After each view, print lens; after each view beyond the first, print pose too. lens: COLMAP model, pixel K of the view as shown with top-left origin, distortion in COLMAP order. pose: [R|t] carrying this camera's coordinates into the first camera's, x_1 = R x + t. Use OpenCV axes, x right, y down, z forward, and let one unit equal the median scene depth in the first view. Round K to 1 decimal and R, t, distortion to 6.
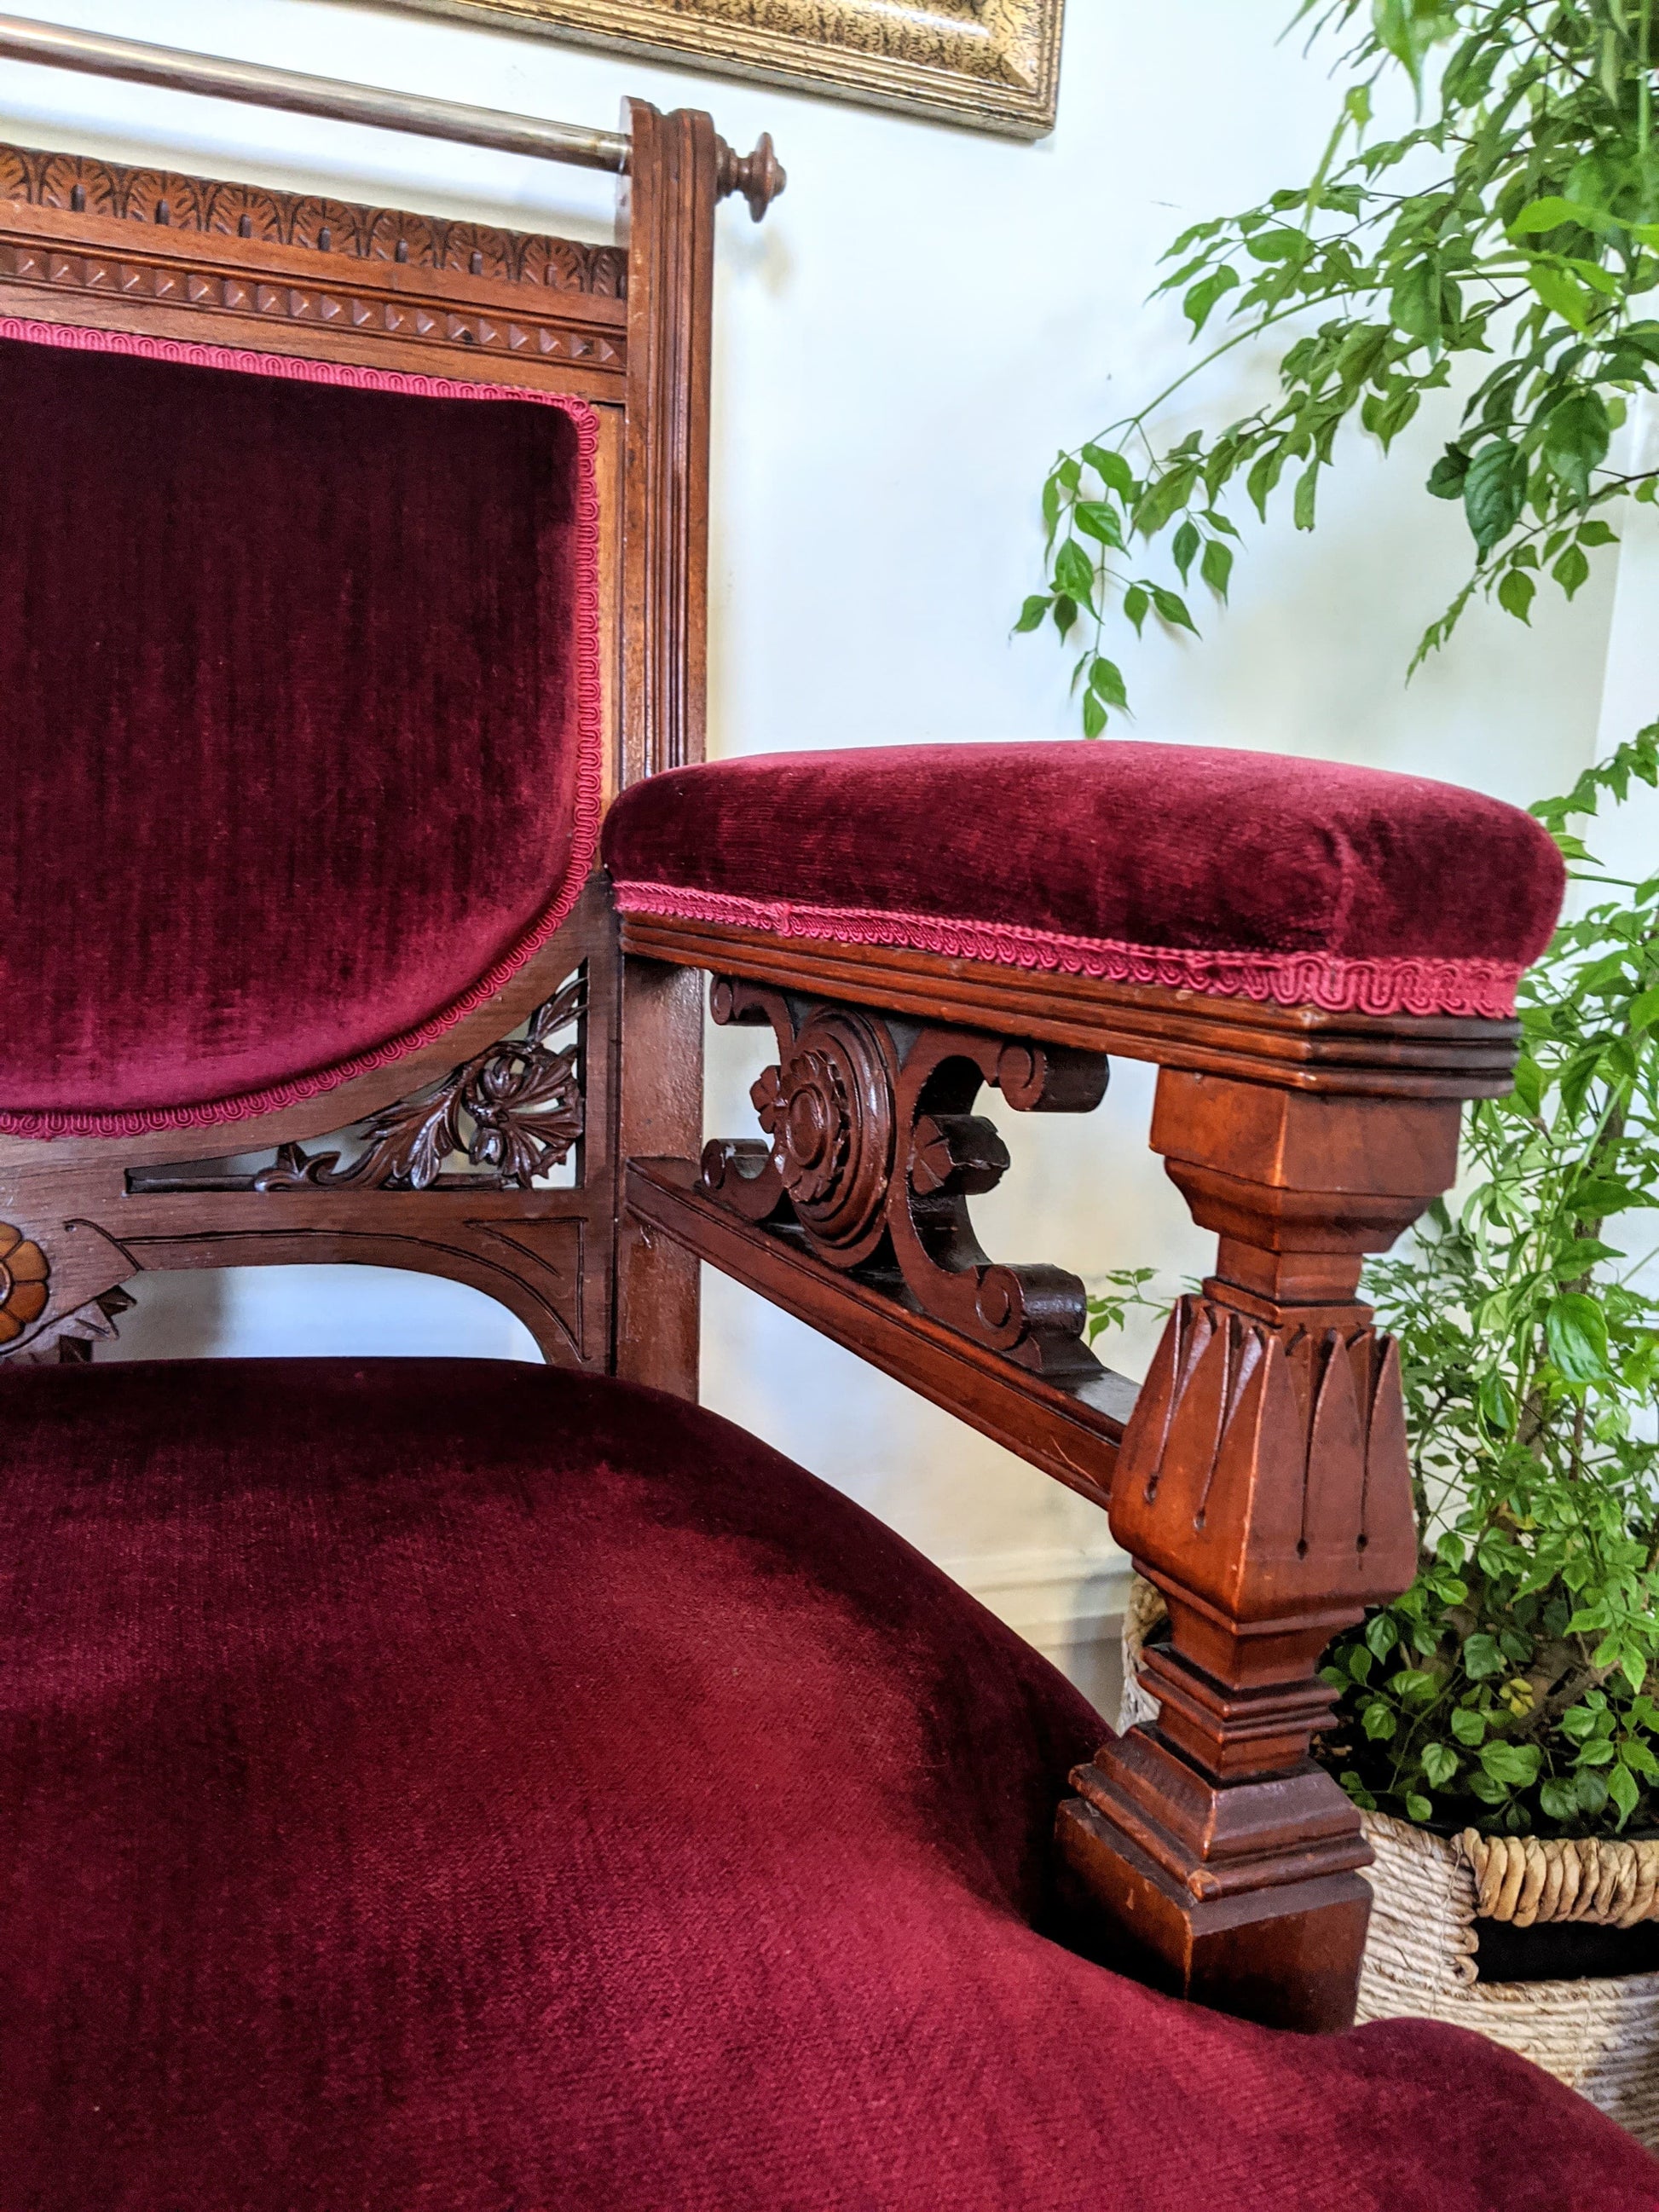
lens RADIAL K [[1757.6, 0, 834.7], [0, 1757.6, 1111.1], [0, 0, 1]] dist [0.049290, -0.099983]
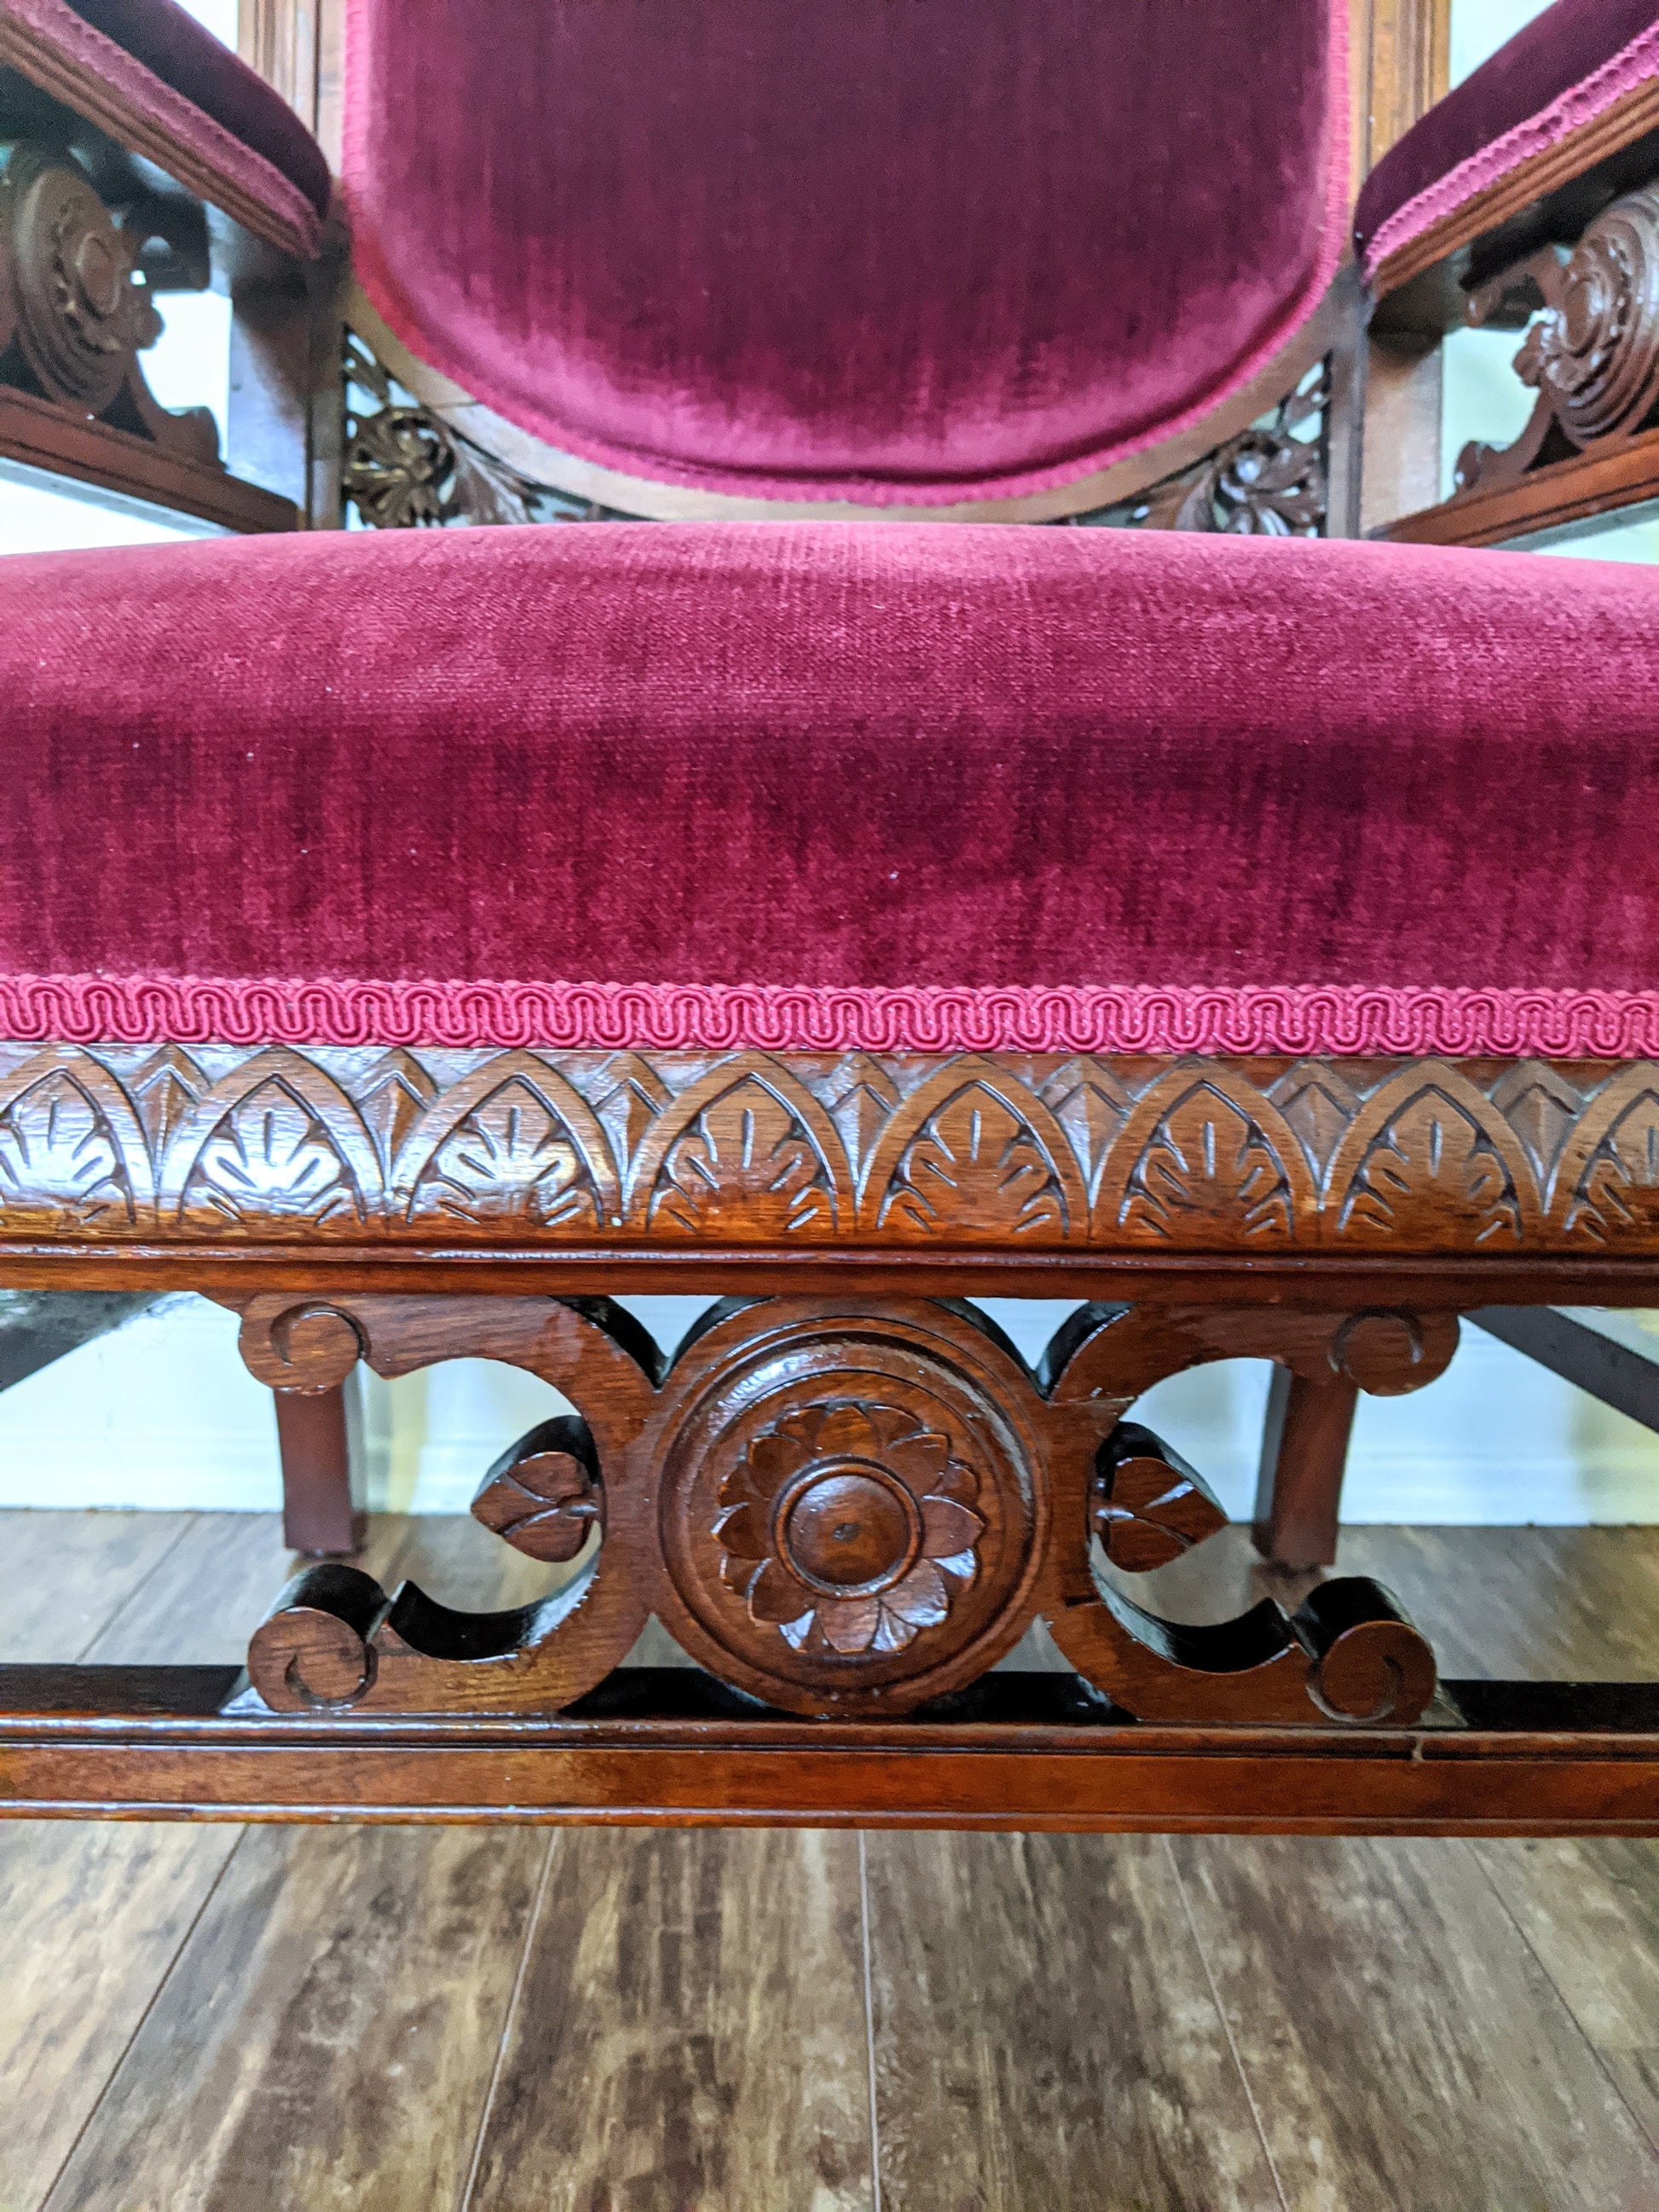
lens RADIAL K [[1801.7, 0, 805.5], [0, 1801.7, 1102.8], [0, 0, 1]] dist [-0.014749, -0.012449]
pose [[0.941984, 0.016737, -0.335241, -0.068160], [-0.014437, 0.999852, 0.009352, 0.376459], [0.335348, -0.003970, 0.942086, -0.162470]]
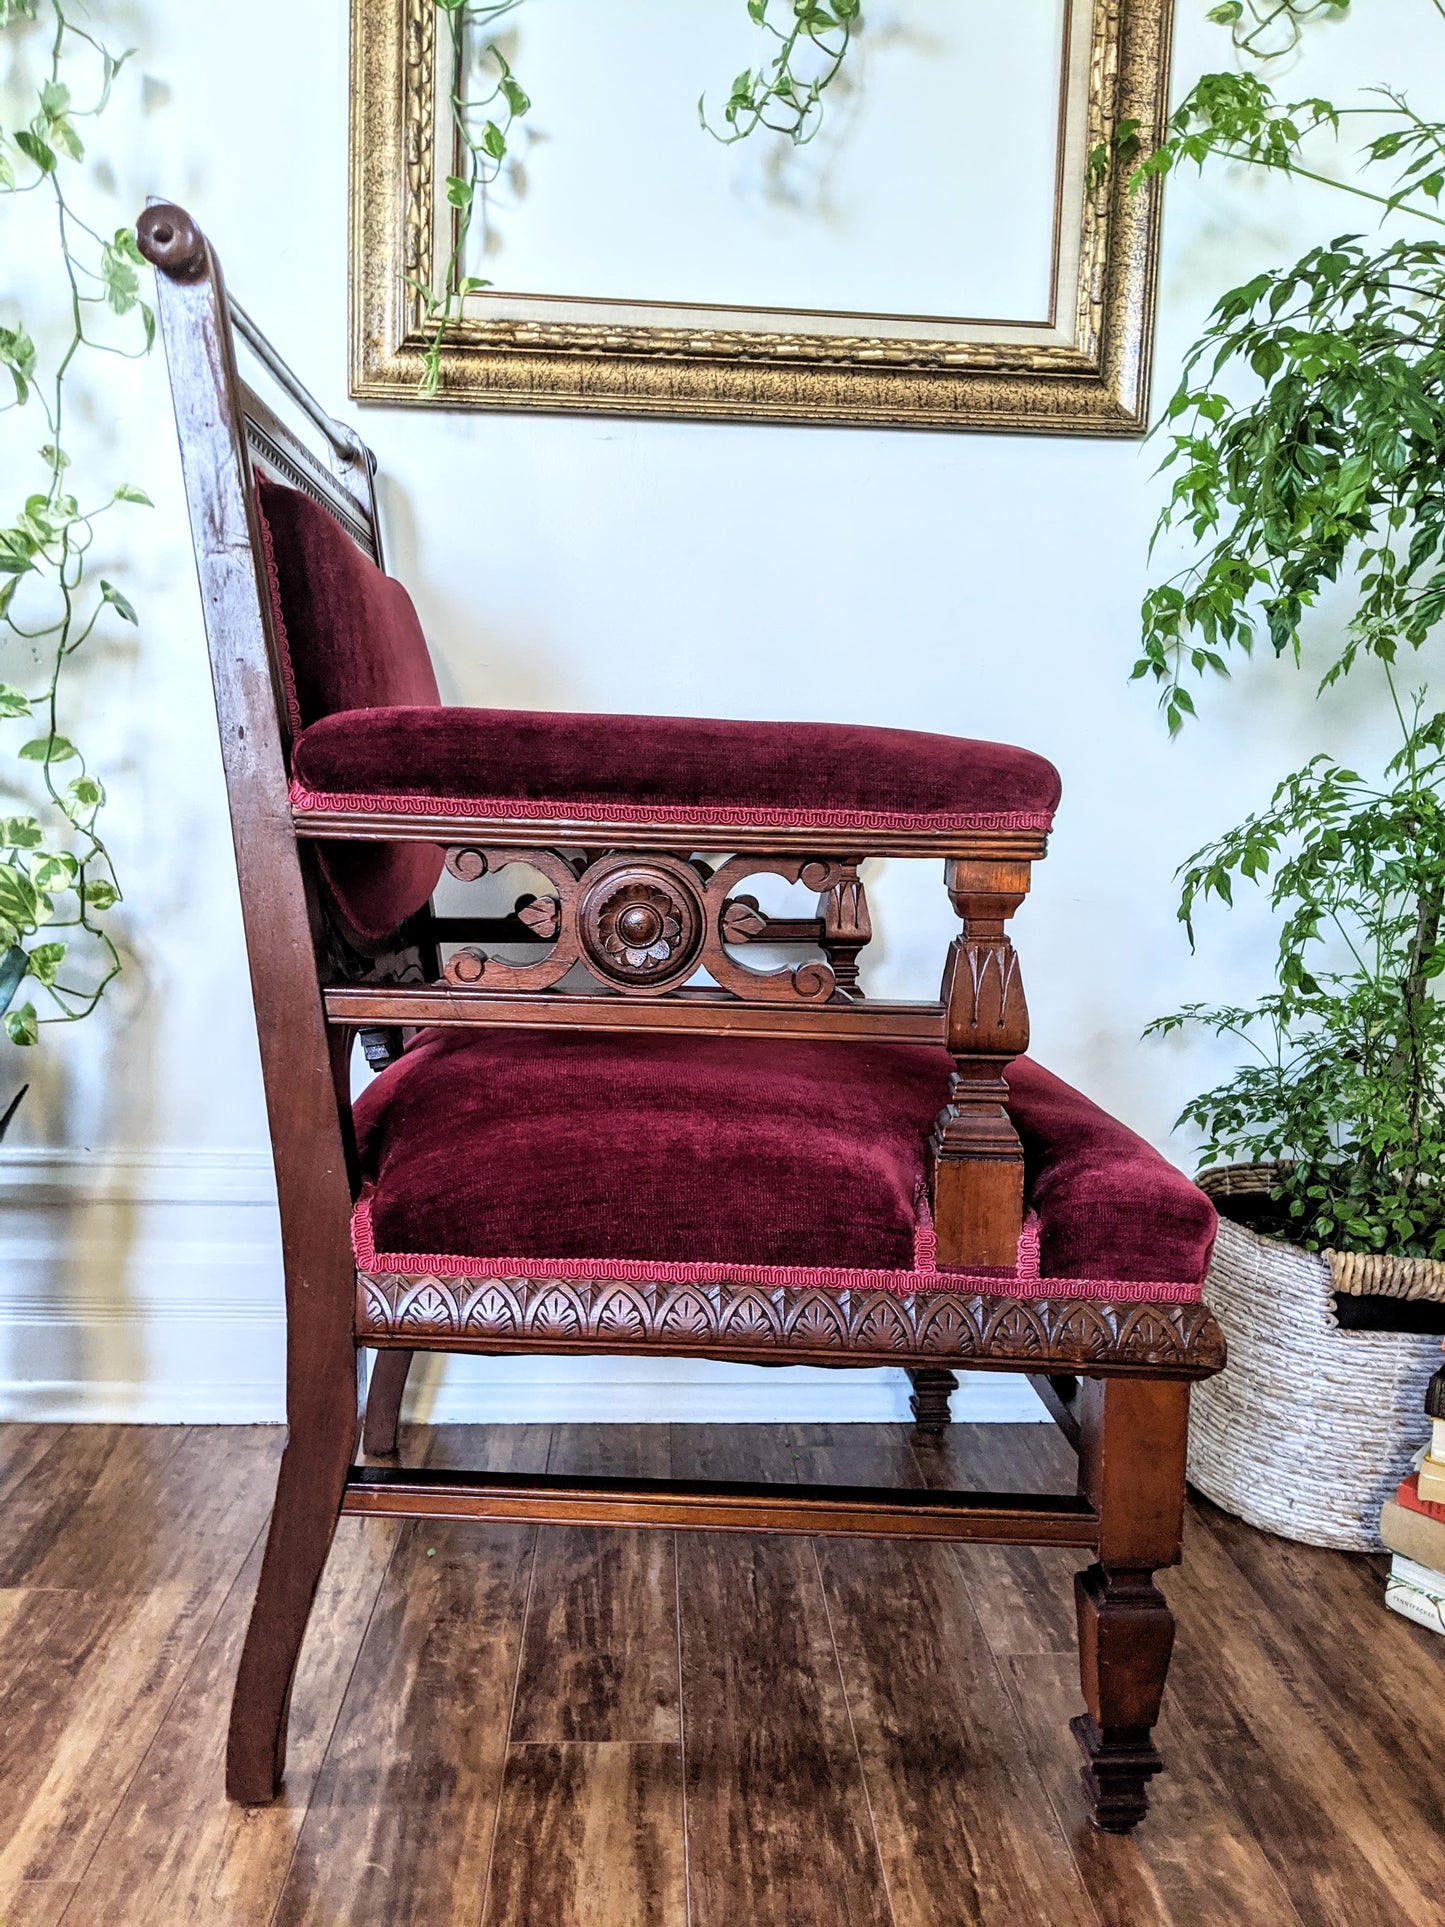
lens RADIAL K [[1538.9, 0, 720.2], [0, 1538.9, 976.4], [0, 0, 1]] dist [0.047365, -0.097231]
pose [[0.957826, 0.000365, -0.287350, 0.193716], [-0.013373, 0.998972, -0.043308, 0.173726], [0.287038, 0.045325, 0.956846, -0.939296]]
